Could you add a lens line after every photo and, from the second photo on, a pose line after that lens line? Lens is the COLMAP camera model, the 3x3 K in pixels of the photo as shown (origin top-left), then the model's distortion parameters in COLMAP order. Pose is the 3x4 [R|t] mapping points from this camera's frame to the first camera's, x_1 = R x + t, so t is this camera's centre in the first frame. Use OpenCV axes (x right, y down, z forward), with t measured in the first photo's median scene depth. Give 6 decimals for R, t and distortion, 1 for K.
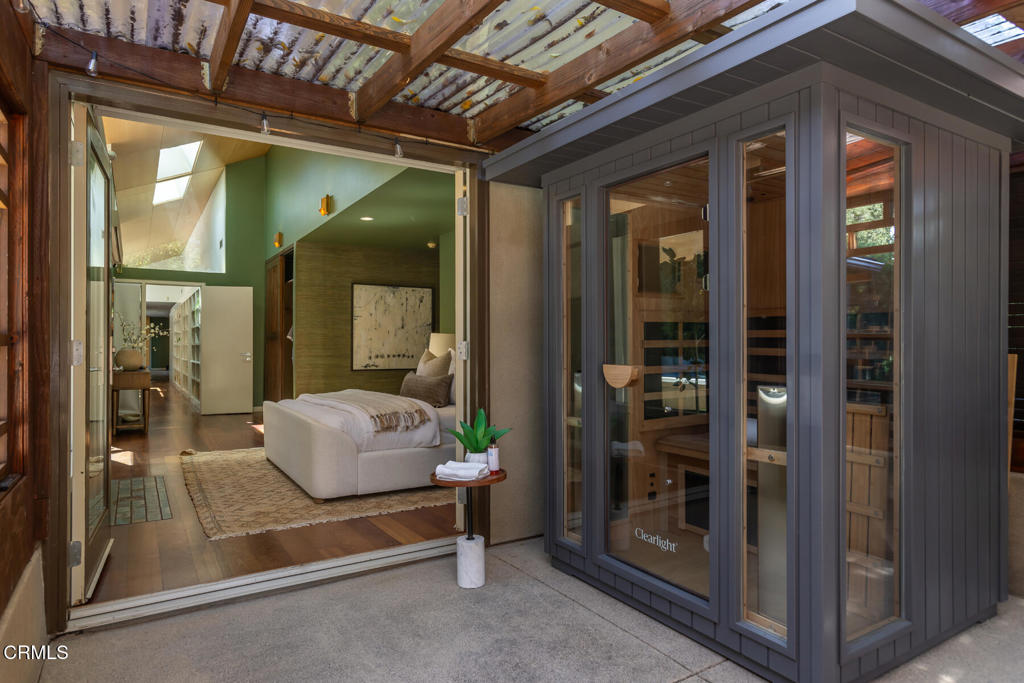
lens RADIAL K [[612.8, 0, 512.0], [0, 612.8, 341.5], [0, 0, 1]] dist [0.000468, 0.000163]
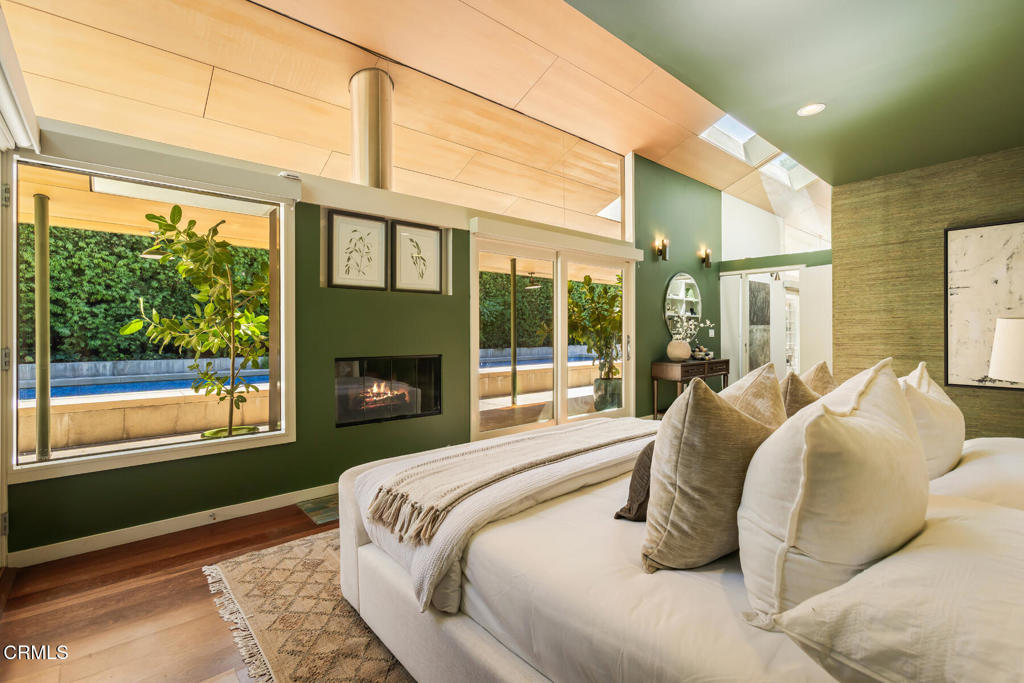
lens RADIAL K [[469.2, 0, 513.3], [0, 469.2, 330.9], [0, 0, 1]] dist [0.000198, -0.000054]
pose [[0.167058, -0.000761, -0.985947, 0.096593], [0.004955, 0.999988, 0.000068, -0.003898], [0.985935, -0.004897, 0.167059, 0.538319]]
